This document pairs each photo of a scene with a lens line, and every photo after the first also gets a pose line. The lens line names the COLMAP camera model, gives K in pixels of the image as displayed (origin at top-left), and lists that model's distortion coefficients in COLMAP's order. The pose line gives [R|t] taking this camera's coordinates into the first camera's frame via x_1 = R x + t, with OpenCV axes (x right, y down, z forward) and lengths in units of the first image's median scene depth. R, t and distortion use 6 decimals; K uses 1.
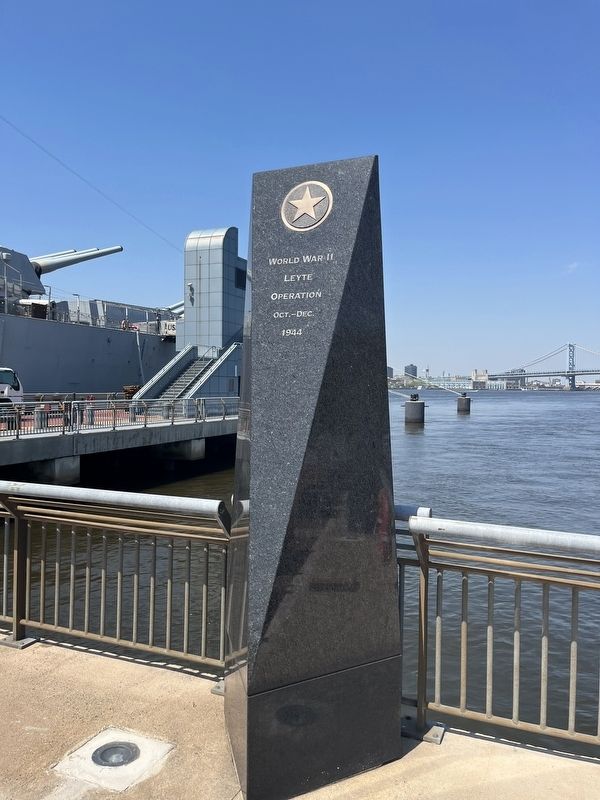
lens RADIAL K [[610.6, 0, 302.1], [0, 610.6, 404.5], [0, 0, 1]] dist [-0.012566, -0.001038]
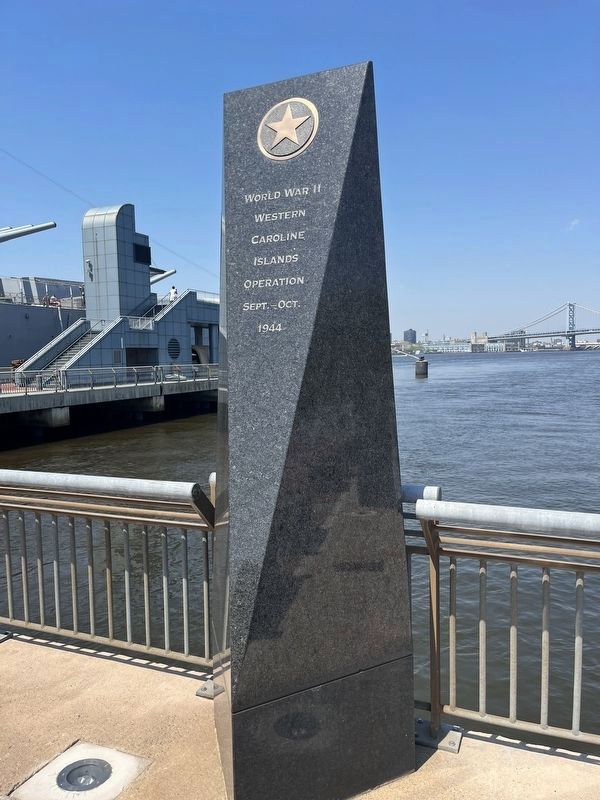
lens RADIAL K [[629.7, 0, 292.1], [0, 629.7, 405.0], [0, 0, 1]] dist [-0.059569, 0.067741]
pose [[0.999583, -0.026541, -0.011411, 0.012905], [0.027086, 0.998350, 0.050641, 0.006375], [0.010048, -0.050929, 0.998652, 0.127976]]
